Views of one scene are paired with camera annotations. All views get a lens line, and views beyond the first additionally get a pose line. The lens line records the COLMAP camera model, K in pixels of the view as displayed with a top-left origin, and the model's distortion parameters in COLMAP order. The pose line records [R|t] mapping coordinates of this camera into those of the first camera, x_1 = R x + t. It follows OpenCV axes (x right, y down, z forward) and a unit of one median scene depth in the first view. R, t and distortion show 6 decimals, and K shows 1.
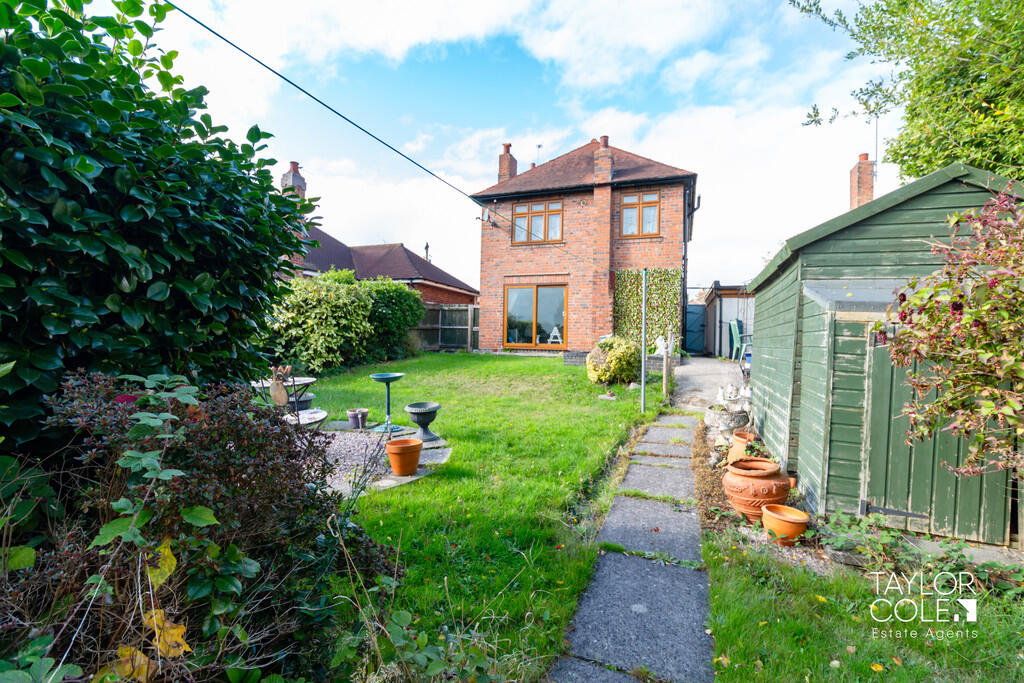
lens RADIAL K [[443.9, 0, 508.3], [0, 443.9, 341.2], [0, 0, 1]] dist [0.000825, 0.000458]
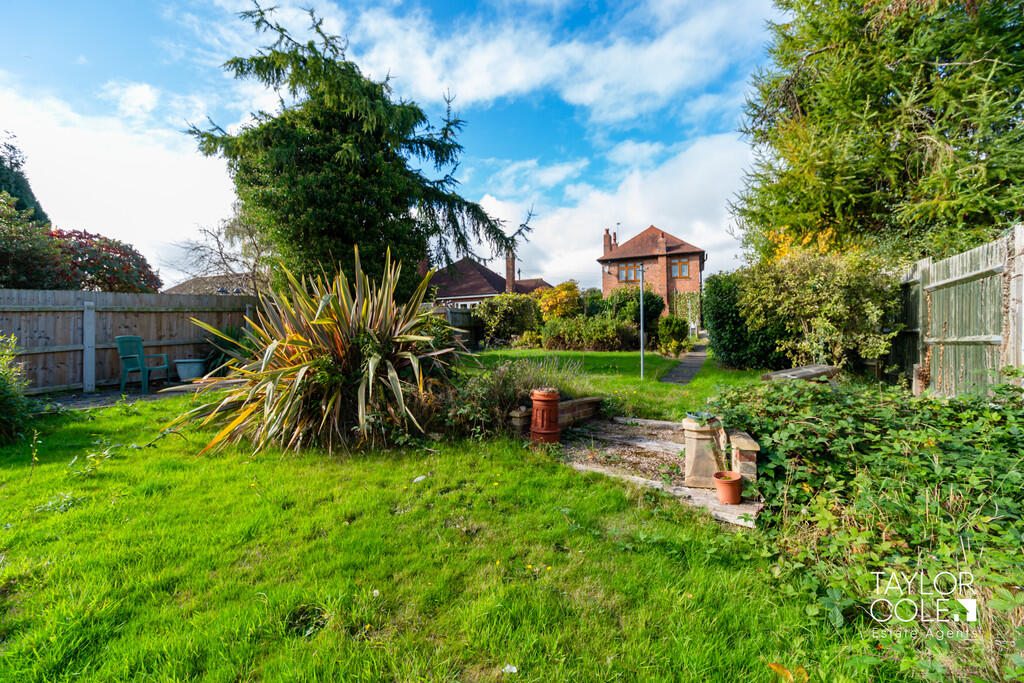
lens RADIAL K [[443.9, 0, 508.3], [0, 443.9, 341.2], [0, 0, 1]] dist [0.000825, 0.000458]
pose [[0.998371, -0.045912, -0.033866, -0.486218], [0.045905, 0.998945, -0.000980, 0.042411], [0.033875, -0.000577, 0.999426, -1.209236]]
